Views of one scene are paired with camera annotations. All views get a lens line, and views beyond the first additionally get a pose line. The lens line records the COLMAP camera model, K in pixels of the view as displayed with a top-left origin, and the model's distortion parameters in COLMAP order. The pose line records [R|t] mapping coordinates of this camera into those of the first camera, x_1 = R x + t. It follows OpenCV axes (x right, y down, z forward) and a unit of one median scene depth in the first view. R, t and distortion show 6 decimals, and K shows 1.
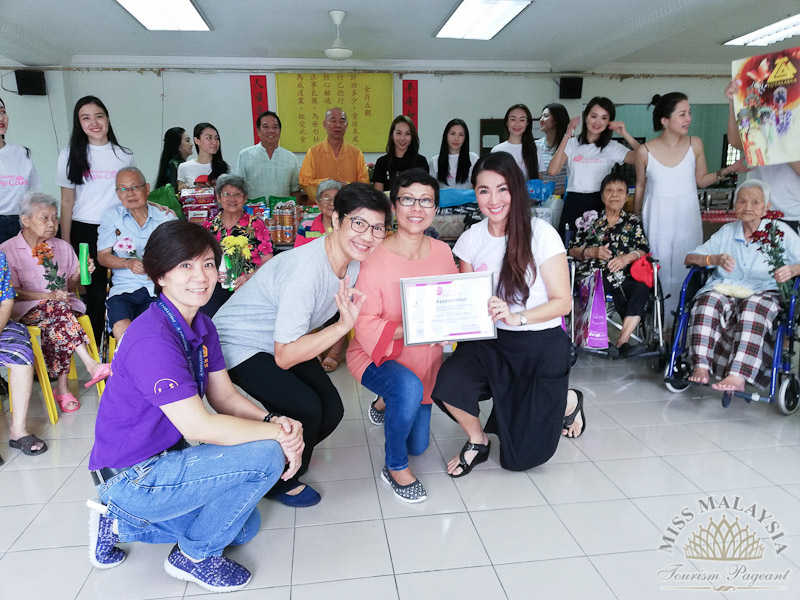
lens RADIAL K [[603.9, 0, 400.0], [0, 603.9, 300.0], [0, 0, 1]] dist [0.009427, -0.009101]
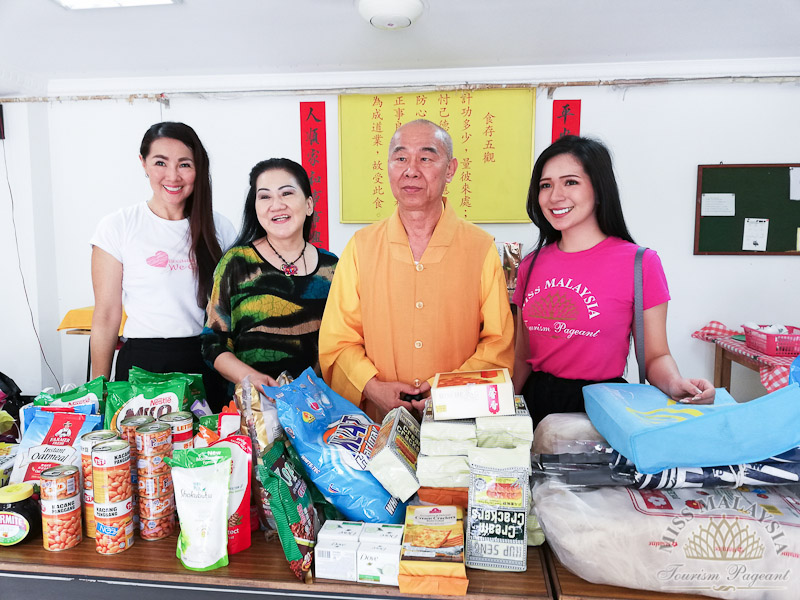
lens RADIAL K [[603.9, 0, 400.0], [0, 603.9, 300.0], [0, 0, 1]] dist [0.009427, -0.009101]
pose [[0.967592, 0.038605, -0.249549, 0.015590], [-0.061419, 0.994547, -0.084288, -0.132522], [0.244934, 0.096884, 0.964687, 0.479598]]
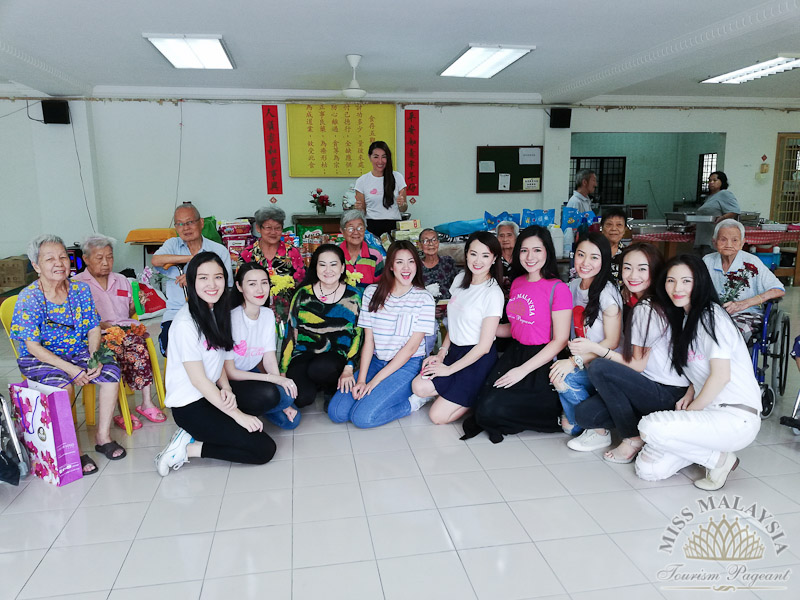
lens RADIAL K [[603.9, 0, 400.0], [0, 603.9, 300.0], [0, 0, 1]] dist [0.009427, -0.009101]
pose [[0.999467, -0.002645, 0.032535, -0.044447], [0.003193, 0.999854, -0.016800, -0.011430], [-0.032485, 0.016895, 0.999329, -0.068354]]
